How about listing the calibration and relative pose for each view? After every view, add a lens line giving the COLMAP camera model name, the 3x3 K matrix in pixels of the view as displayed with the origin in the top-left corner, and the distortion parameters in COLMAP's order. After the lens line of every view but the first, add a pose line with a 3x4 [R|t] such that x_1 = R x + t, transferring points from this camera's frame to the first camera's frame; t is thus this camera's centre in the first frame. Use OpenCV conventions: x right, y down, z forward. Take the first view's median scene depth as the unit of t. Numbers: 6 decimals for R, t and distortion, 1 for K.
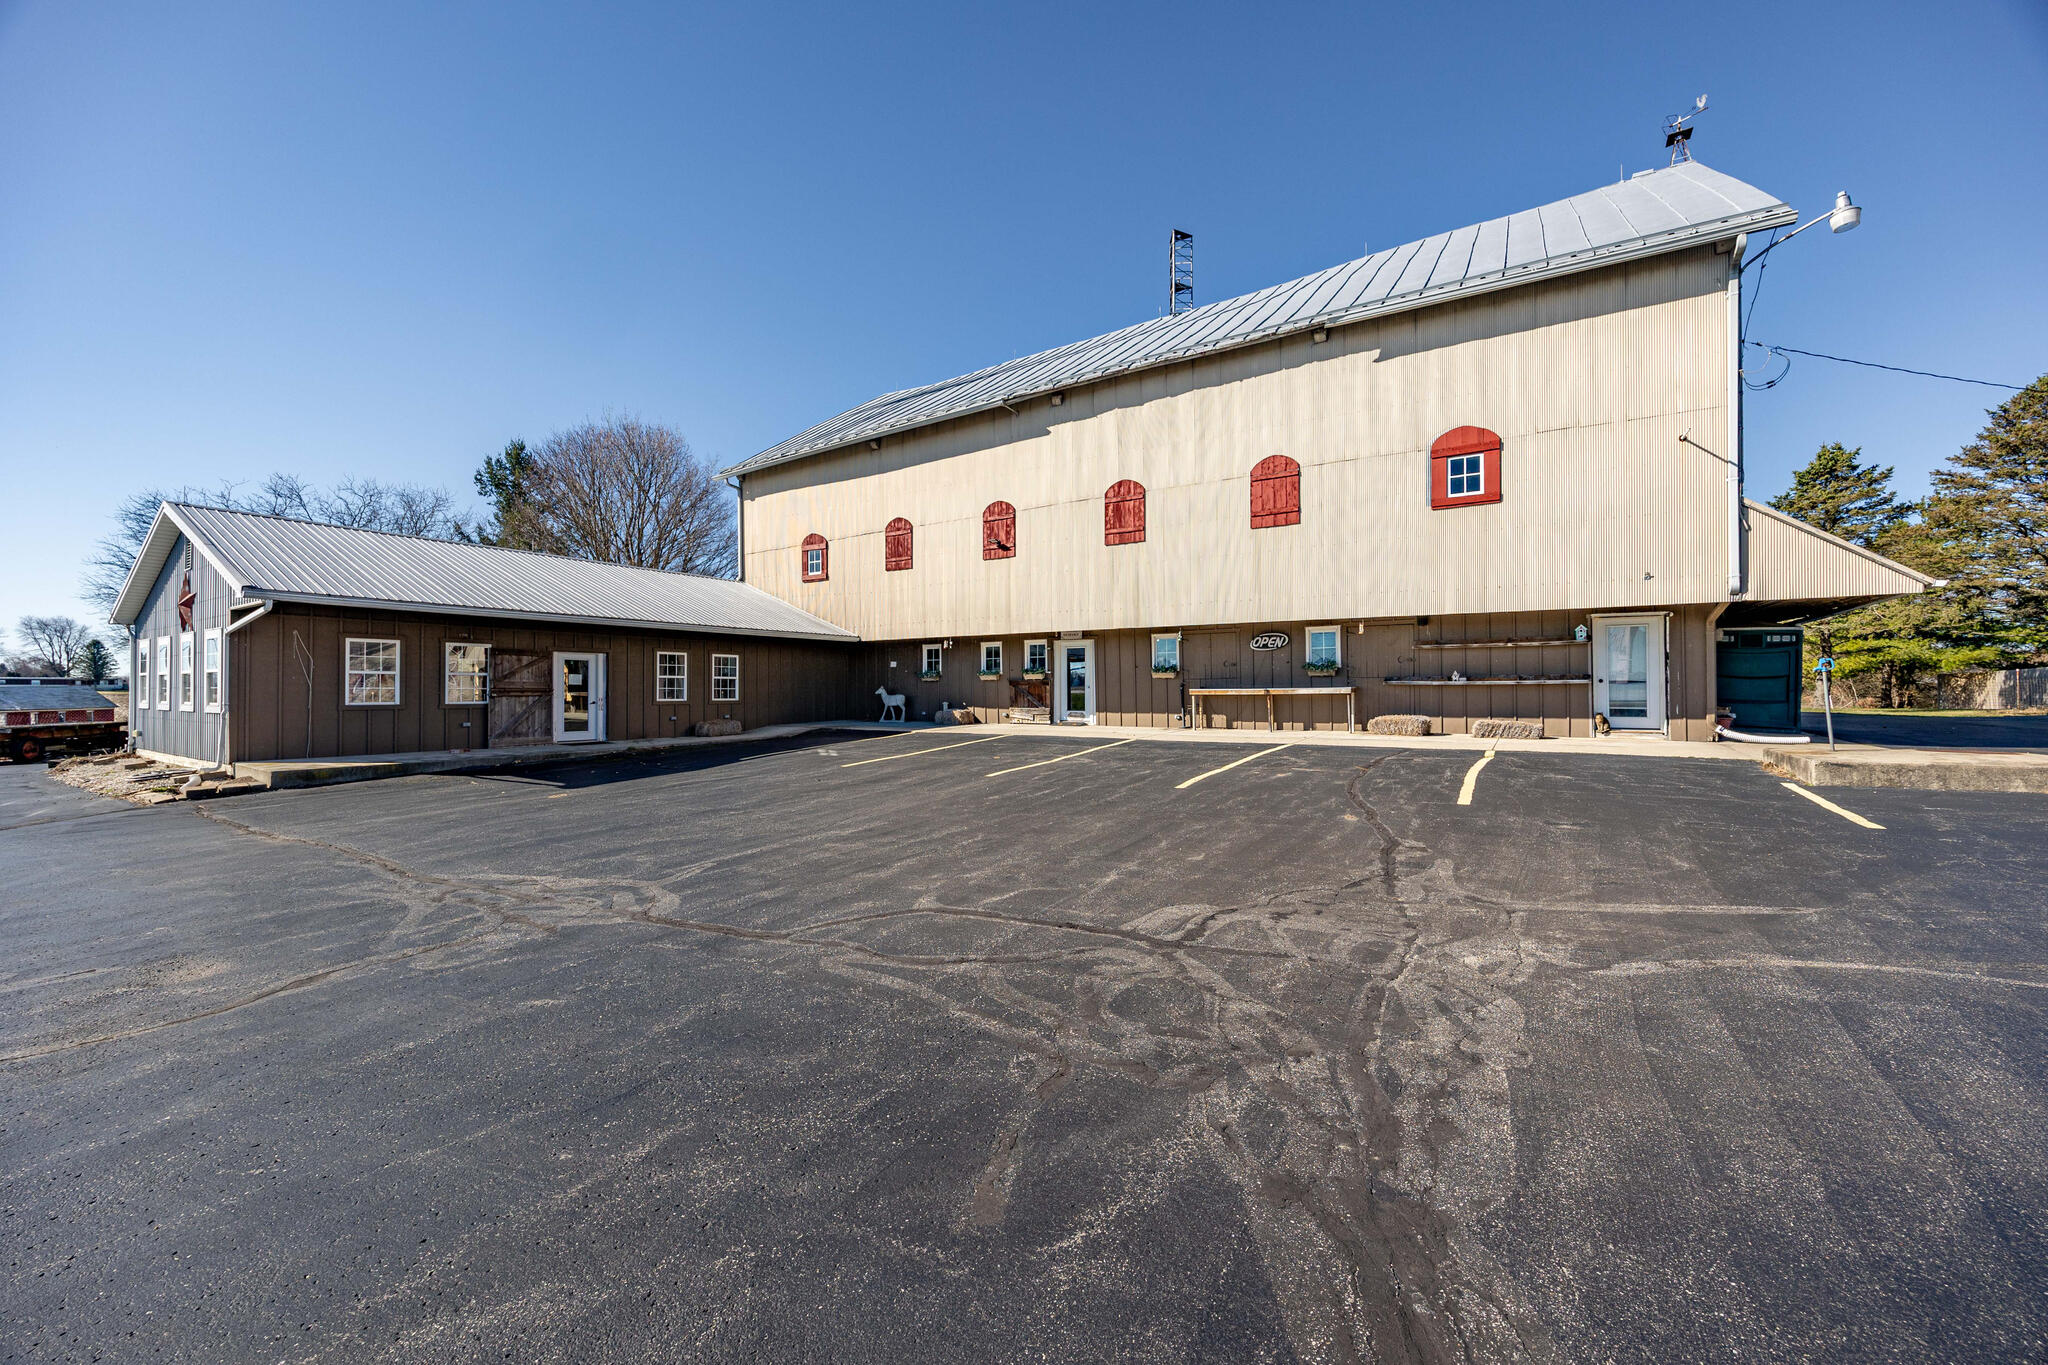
lens RADIAL K [[821.8, 0, 1023.7], [0, 821.8, 683.4], [0, 0, 1]] dist [-0.003841, -0.000150]
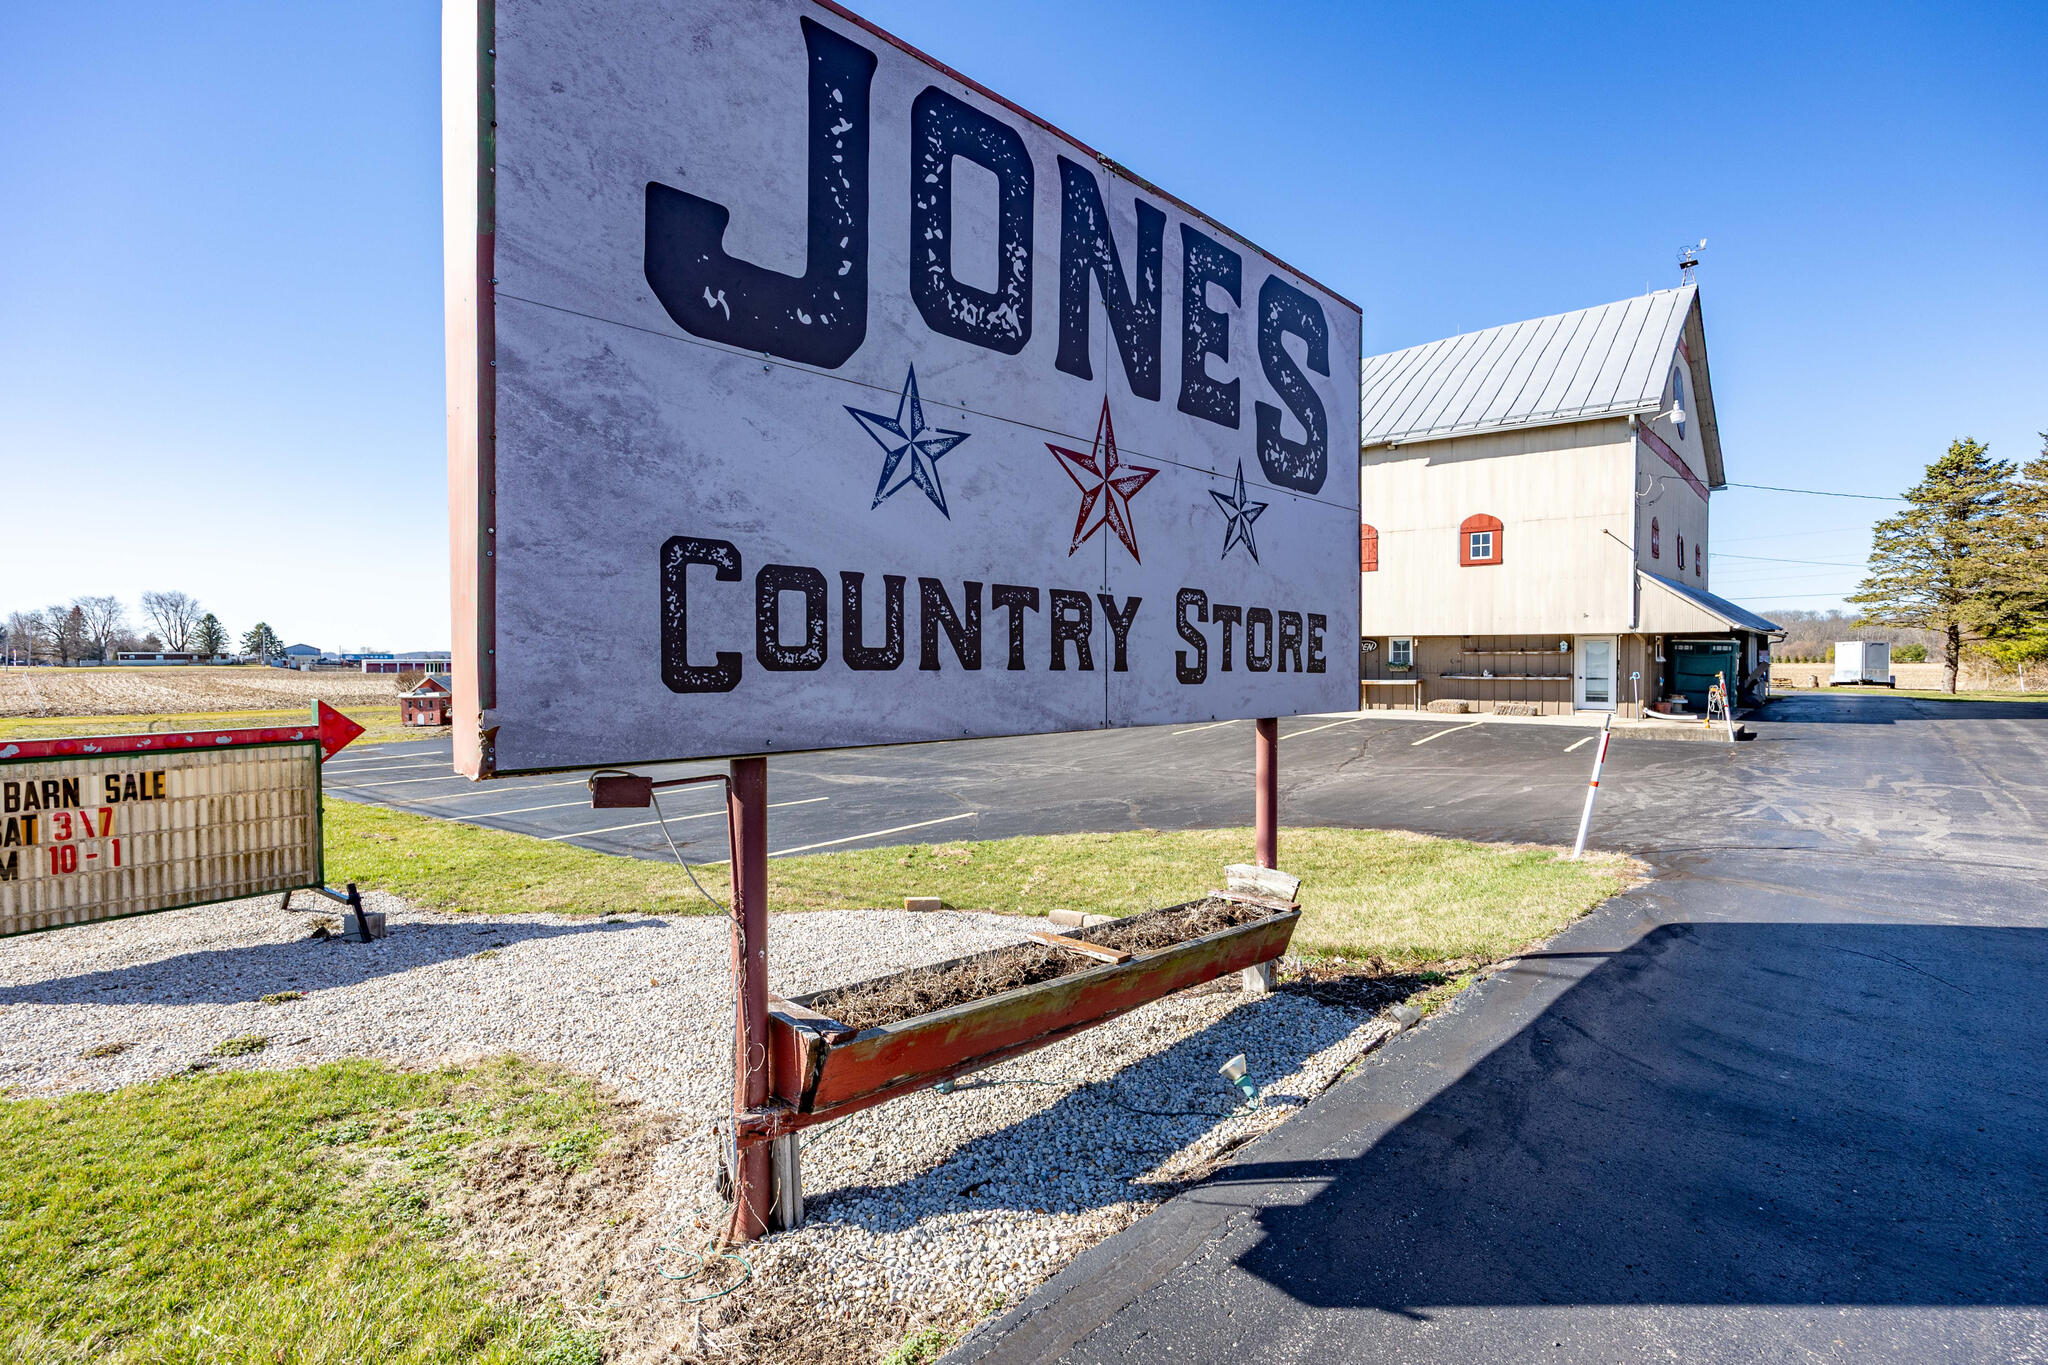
lens RADIAL K [[980.6, 0, 1021.6], [0, 980.6, 678.1], [0, 0, 1]] dist [0.003272, 0.000156]
pose [[0.990216, -0.000110, -0.139541, -0.050527], [0.003587, 0.999689, 0.024665, -0.042483], [0.139495, -0.024924, 0.989909, -0.778142]]
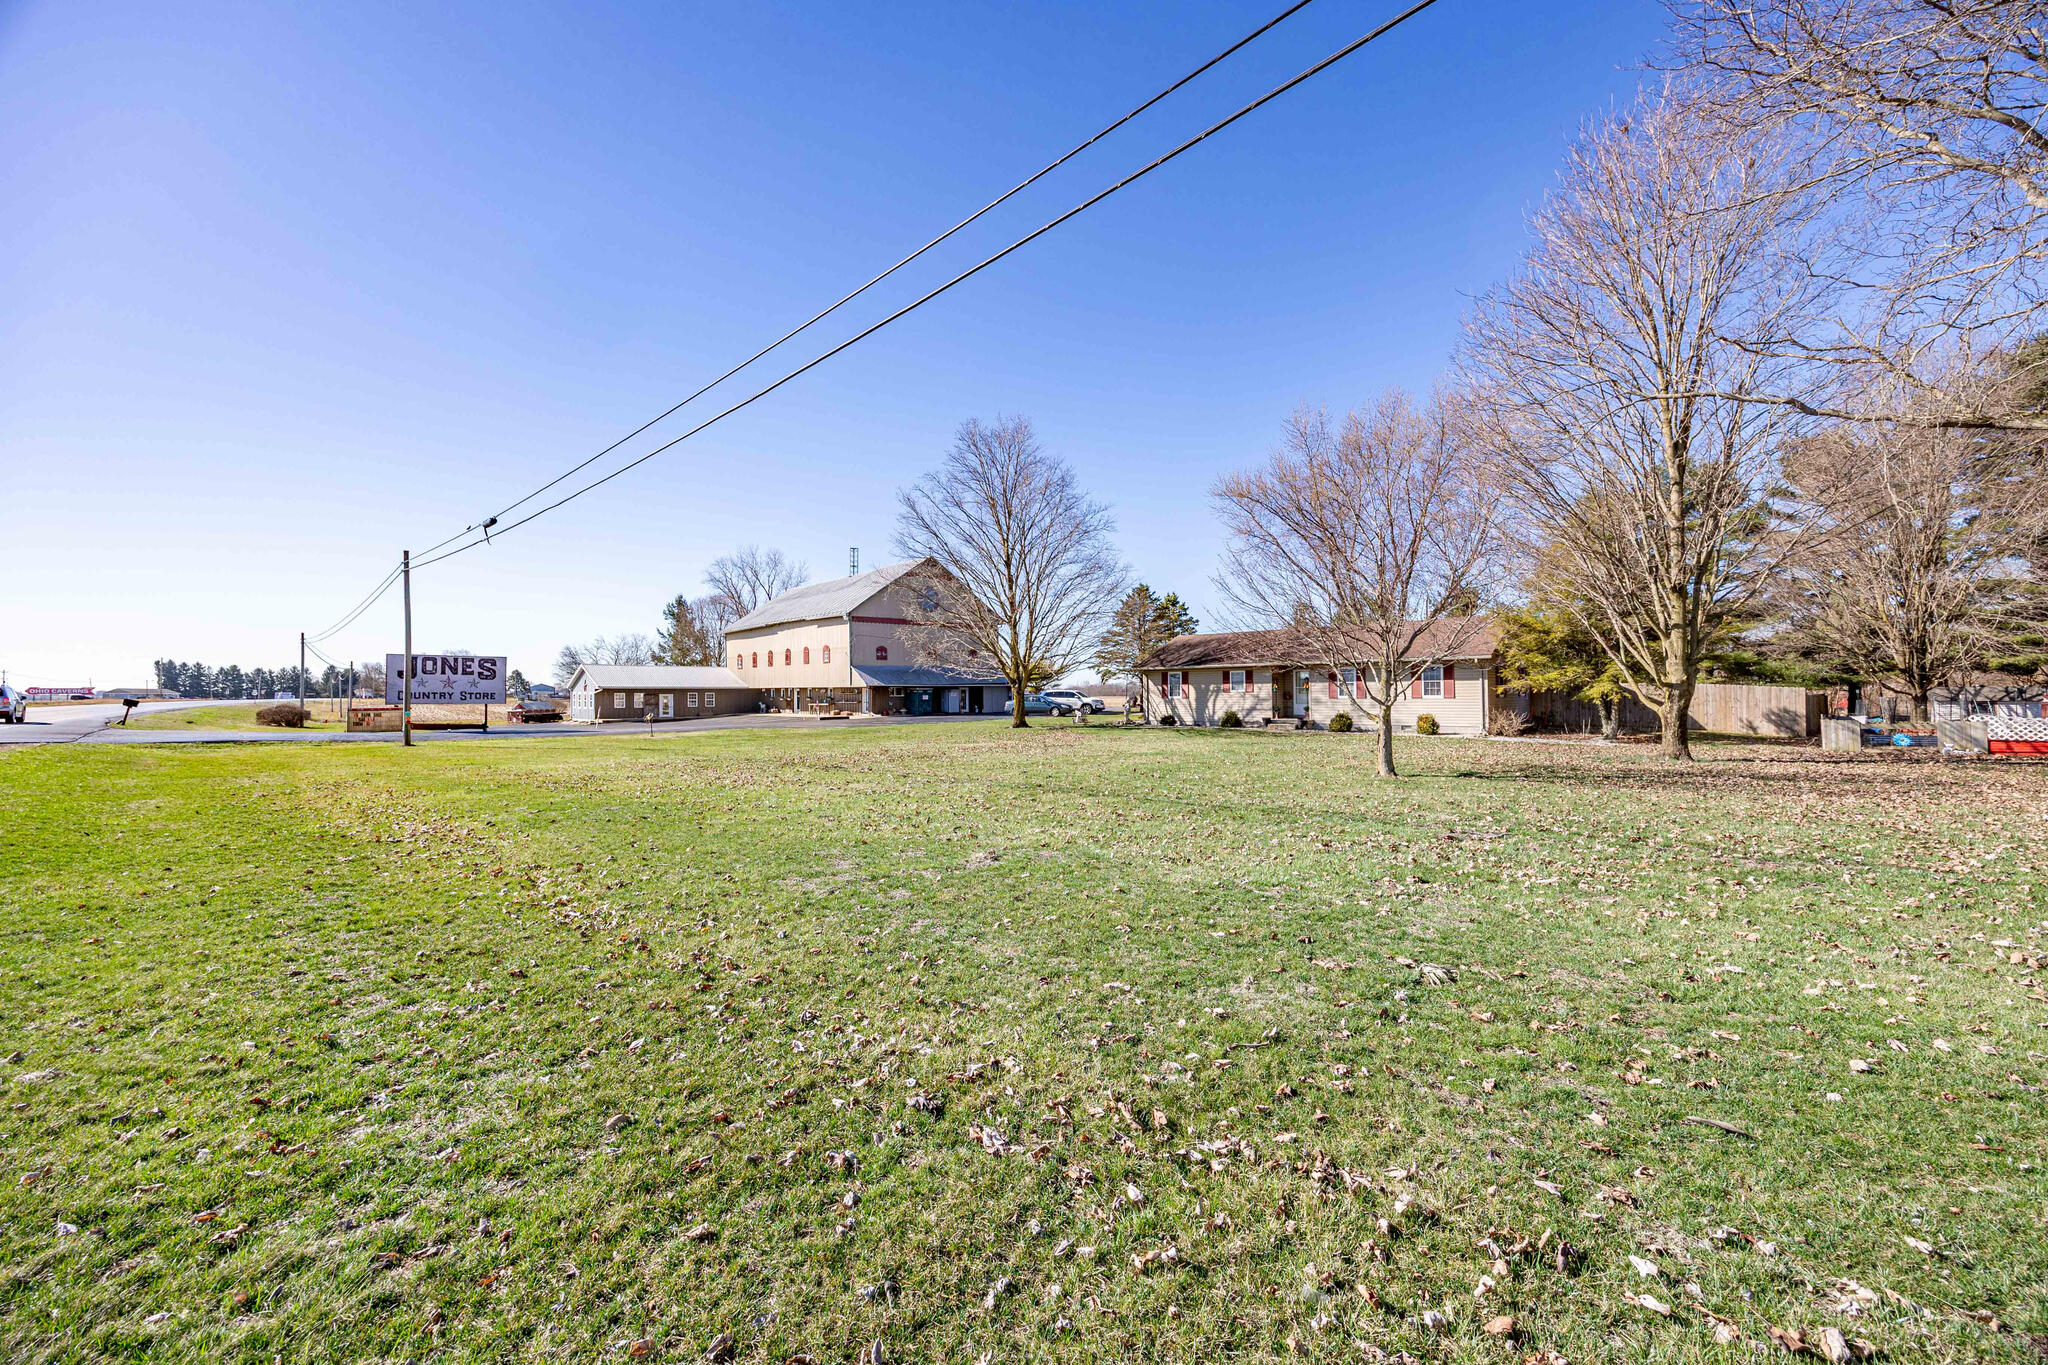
lens RADIAL K [[821.8, 0, 1018.6], [0, 821.8, 696.1], [0, 0, 1]] dist [-0.003841, -0.000150]
pose [[0.965475, -0.000259, -0.260496, 2.163740], [0.003034, 0.999943, 0.010250, -0.066347], [0.260478, -0.010686, 0.965421, -2.406762]]
